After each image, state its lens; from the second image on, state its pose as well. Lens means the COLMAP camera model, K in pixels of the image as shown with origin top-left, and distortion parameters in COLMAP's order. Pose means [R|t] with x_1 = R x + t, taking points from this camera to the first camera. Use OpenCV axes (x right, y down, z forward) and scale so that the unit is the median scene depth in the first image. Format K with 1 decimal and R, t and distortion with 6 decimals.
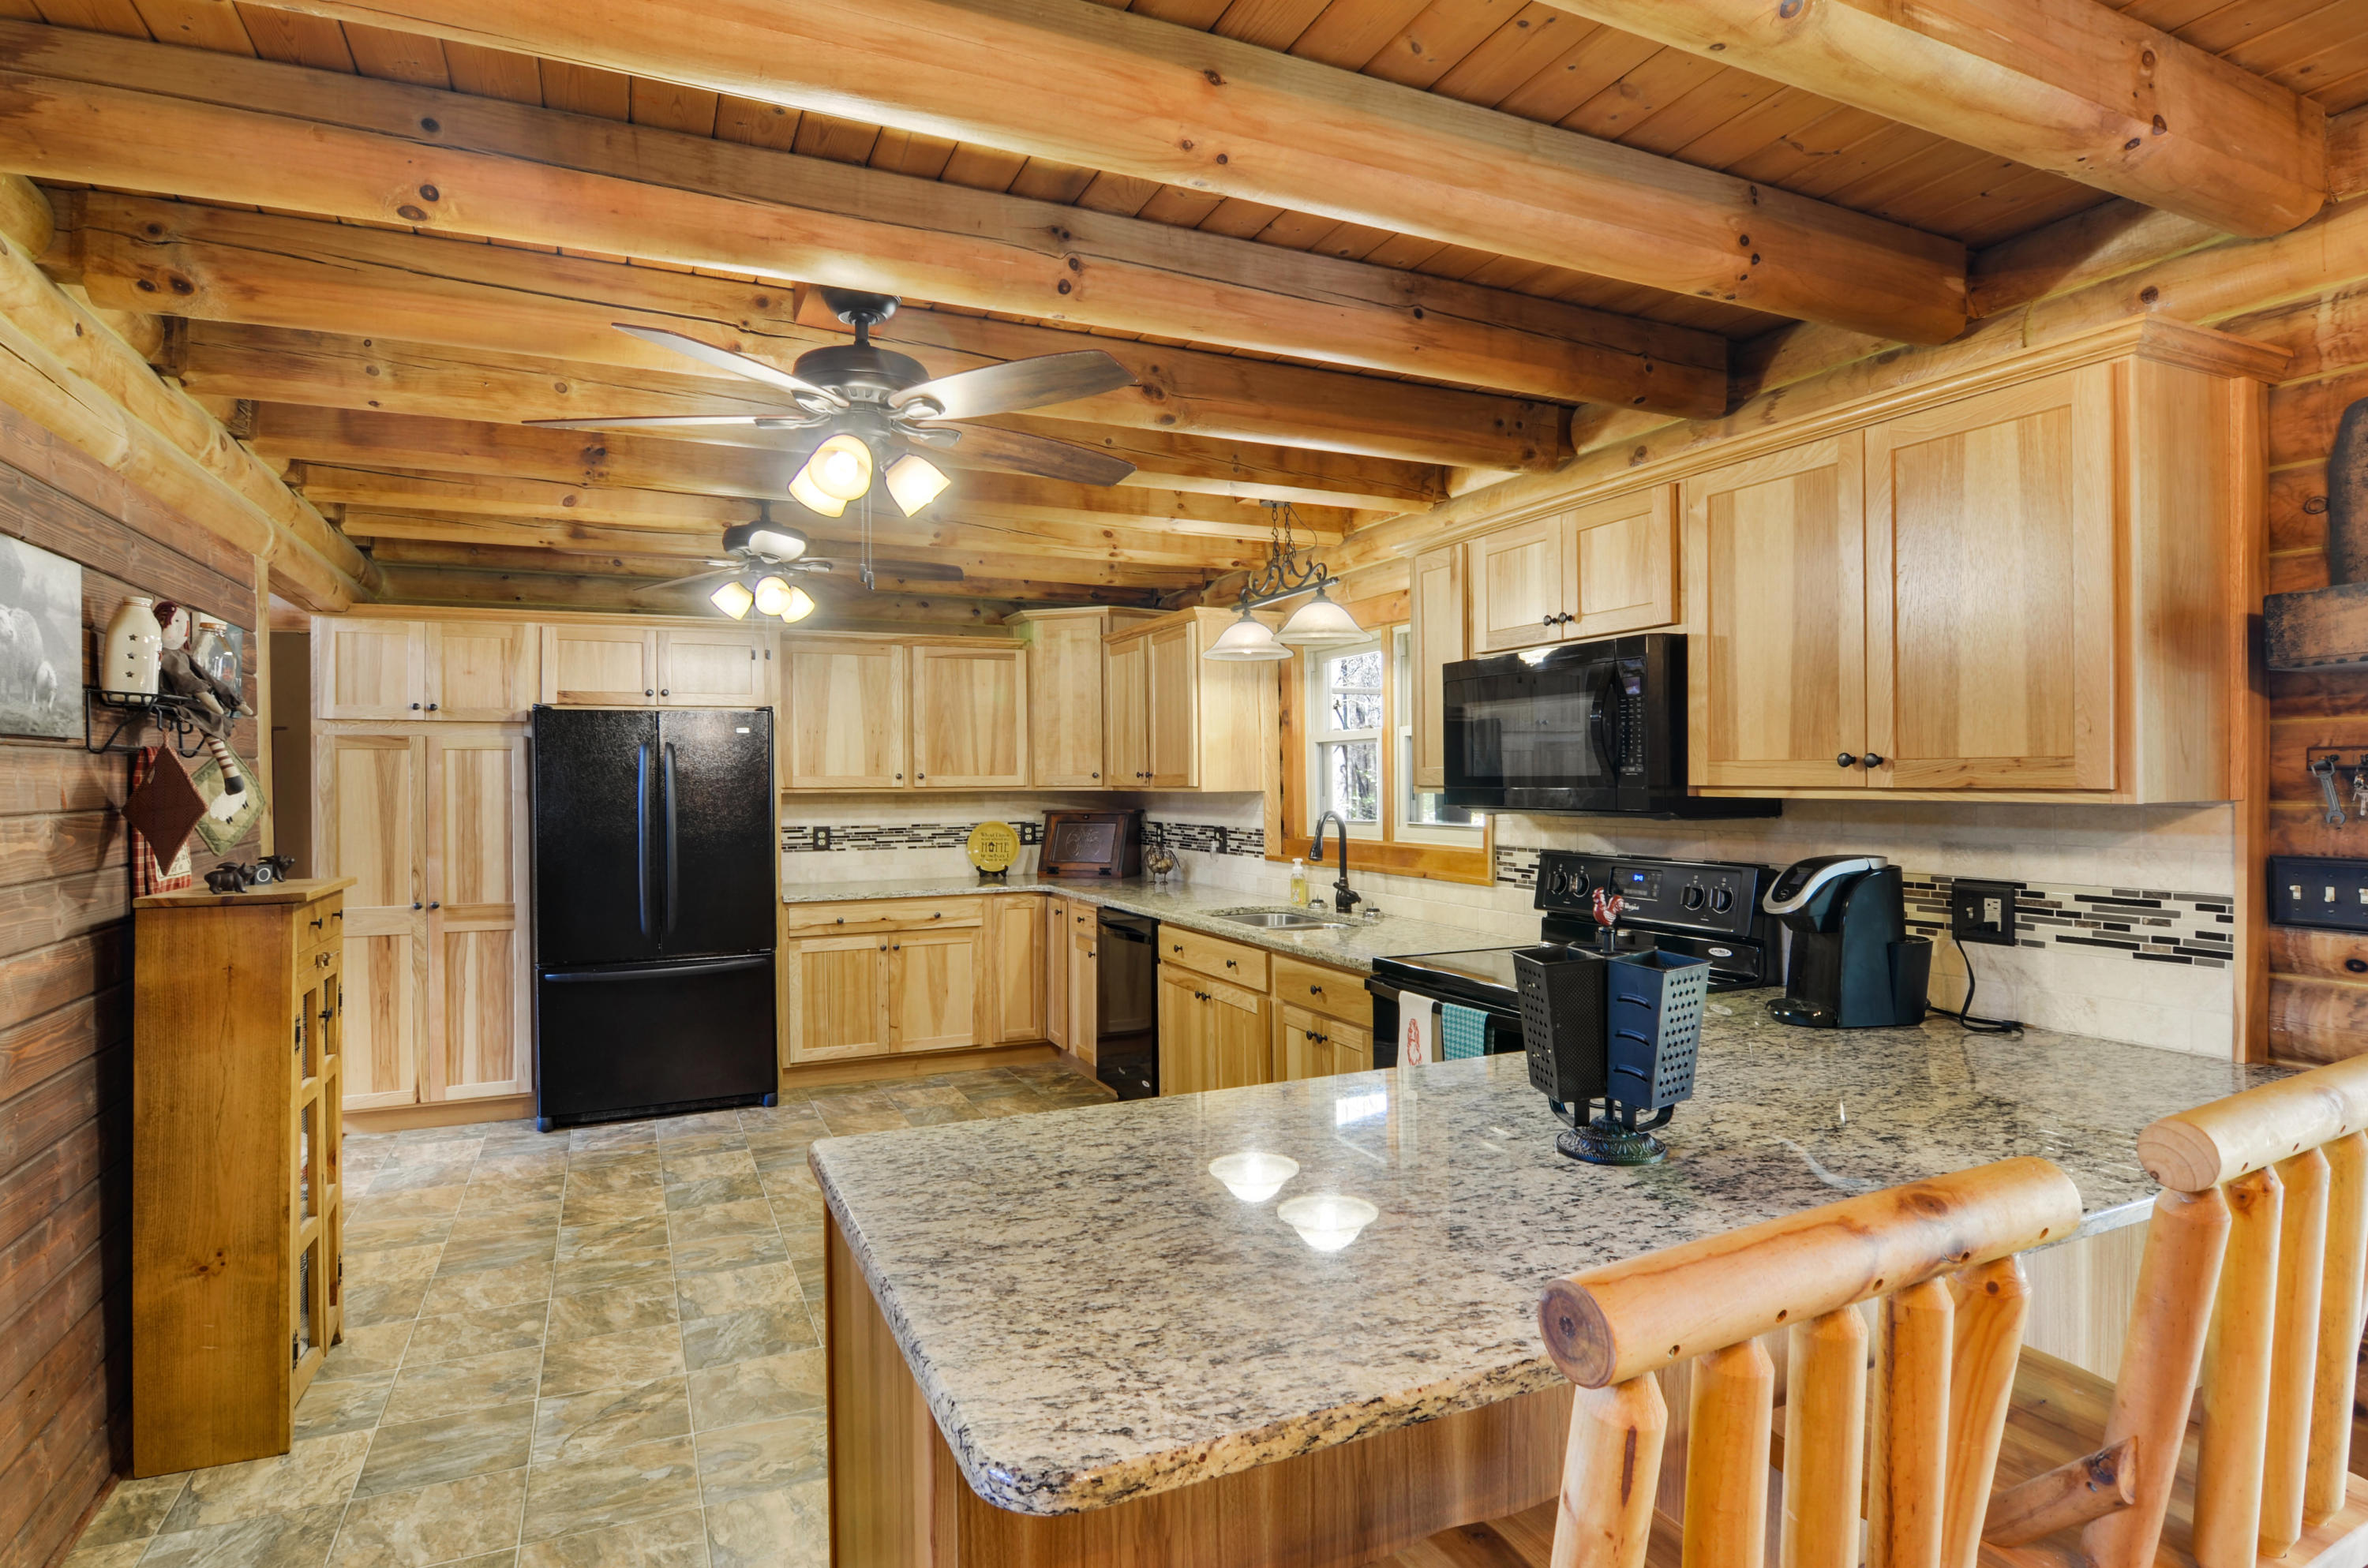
lens RADIAL K [[1196.0, 0, 1180.8], [0, 1196.0, 776.8], [0, 0, 1]] dist [-0.006522, -0.002434]
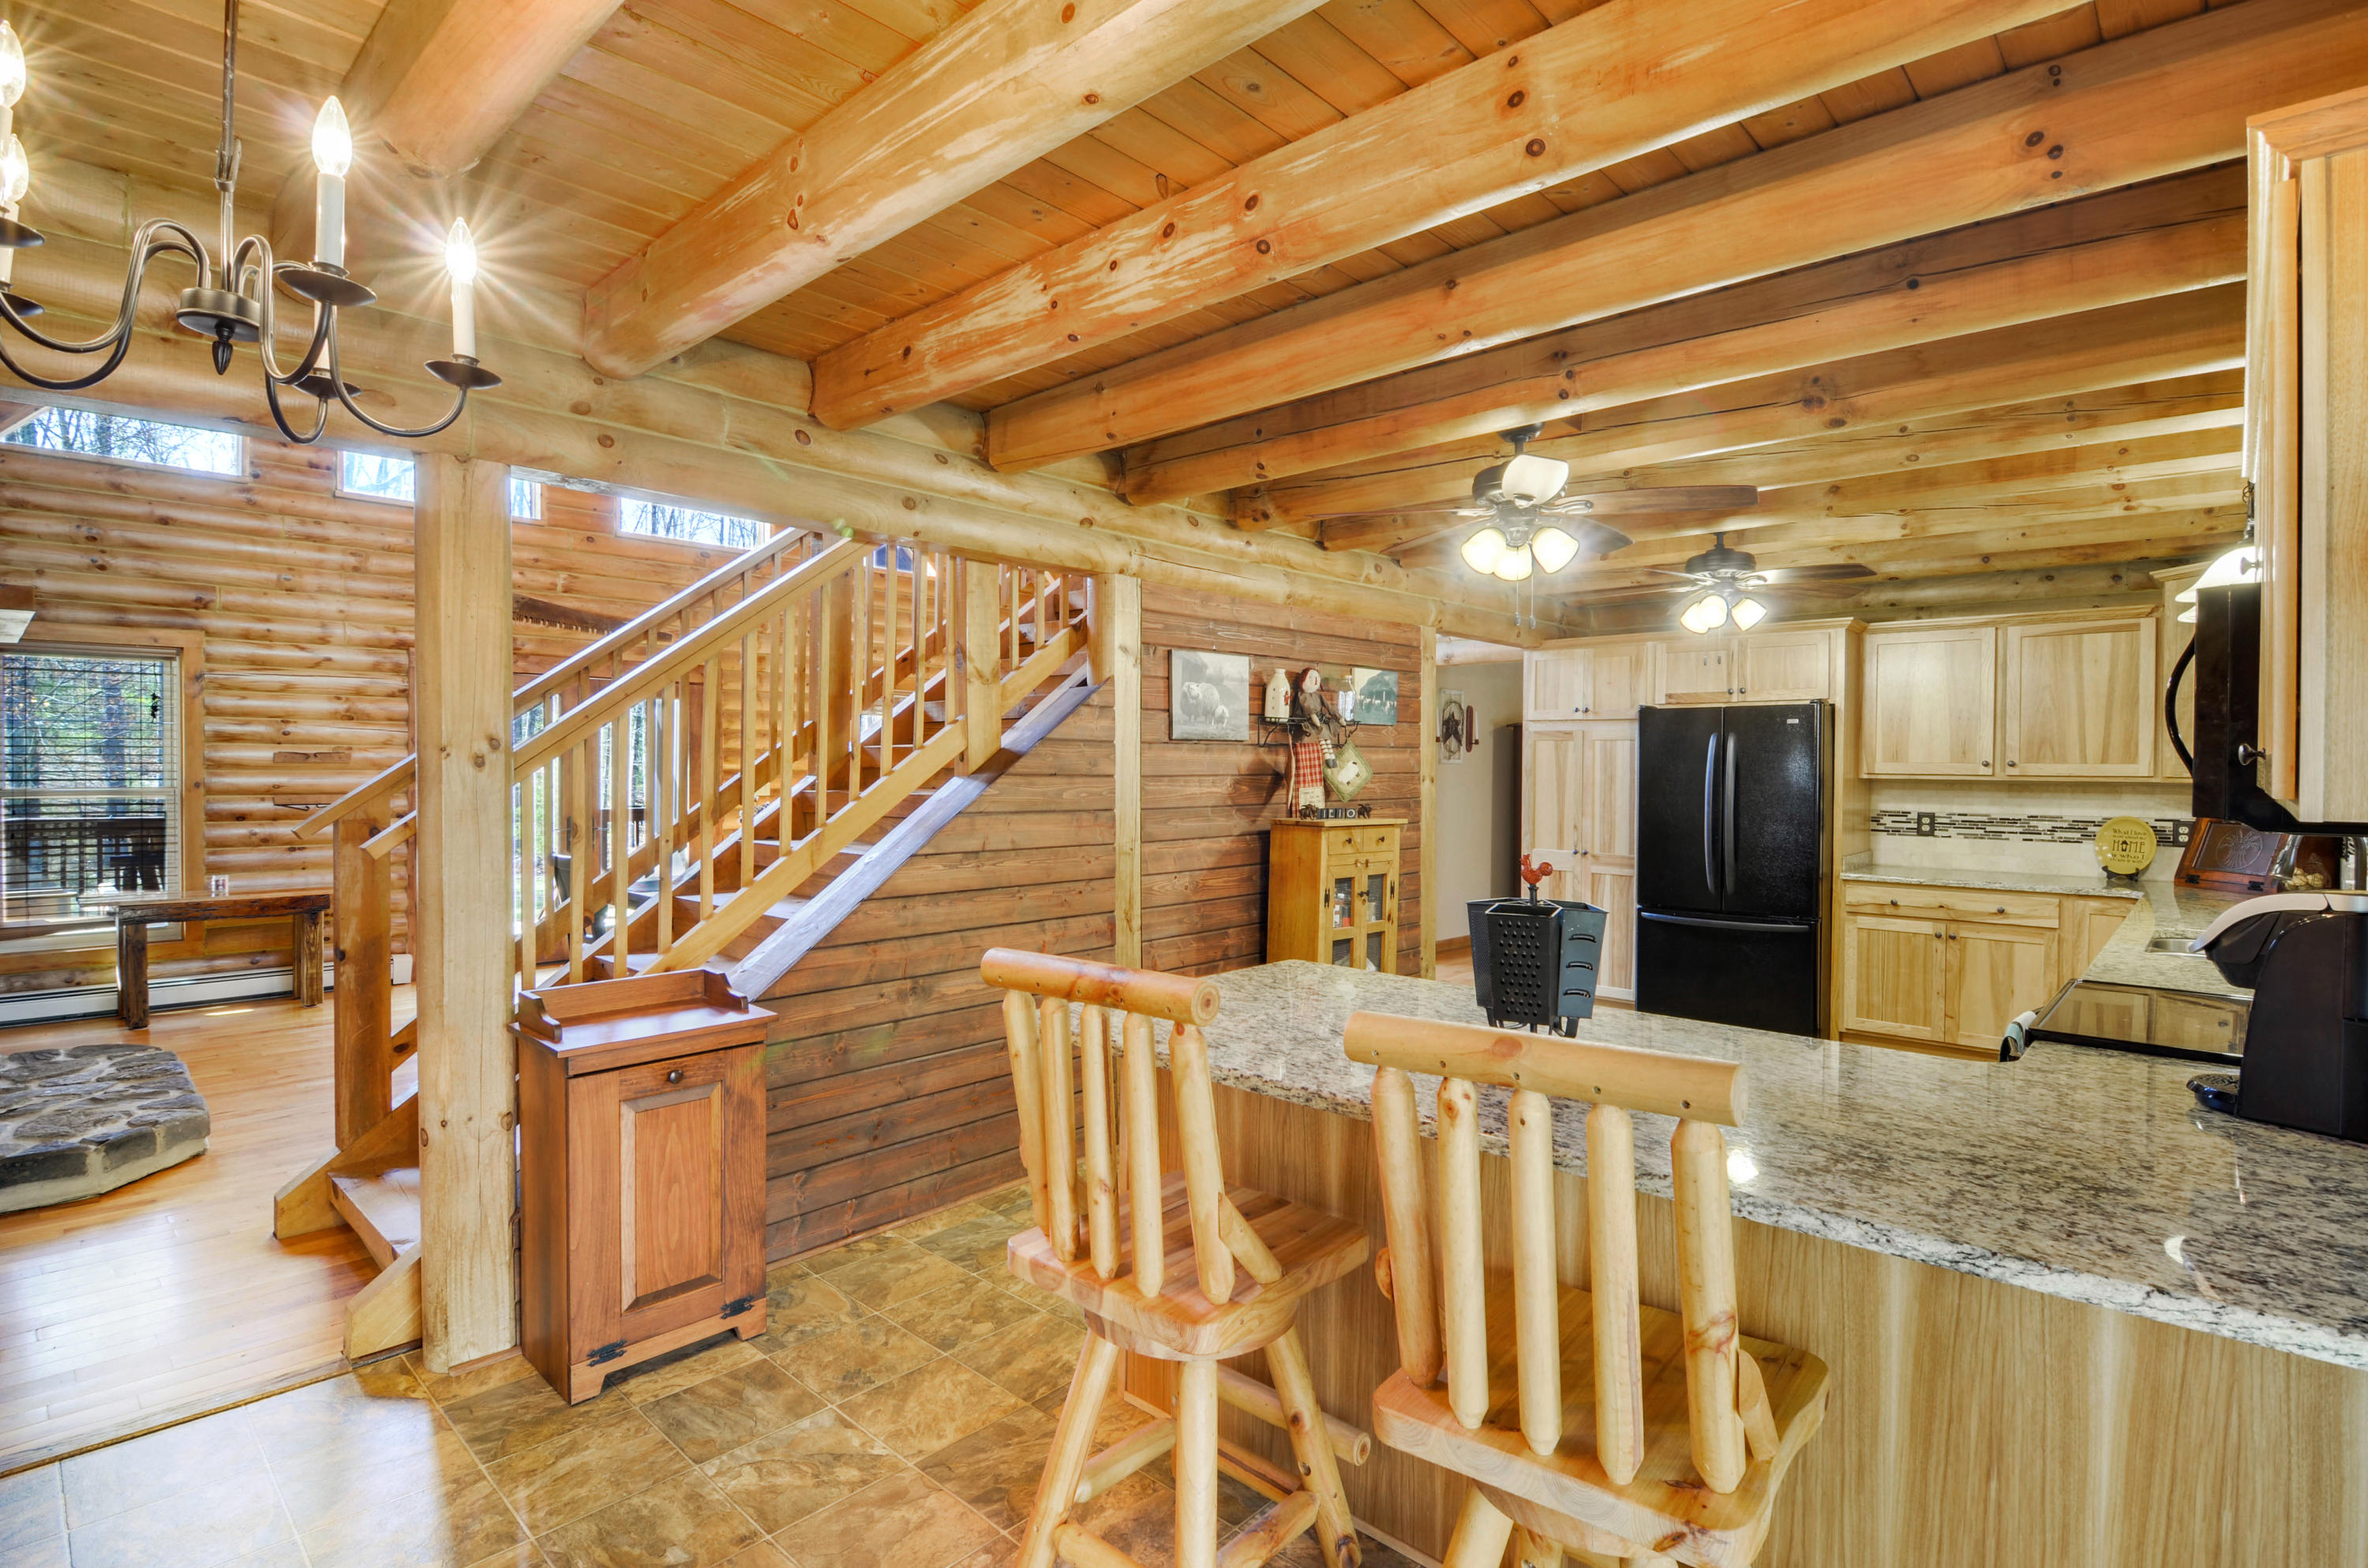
lens RADIAL K [[1145.4, 0, 1178.7], [0, 1145.4, 778.5], [0, 0, 1]] dist [-0.011090, -0.006343]
pose [[0.378870, 0.022942, -0.925165, 0.389584], [-0.007974, 0.999736, 0.021526, -0.003161], [0.925415, -0.000779, 0.378953, 0.052424]]
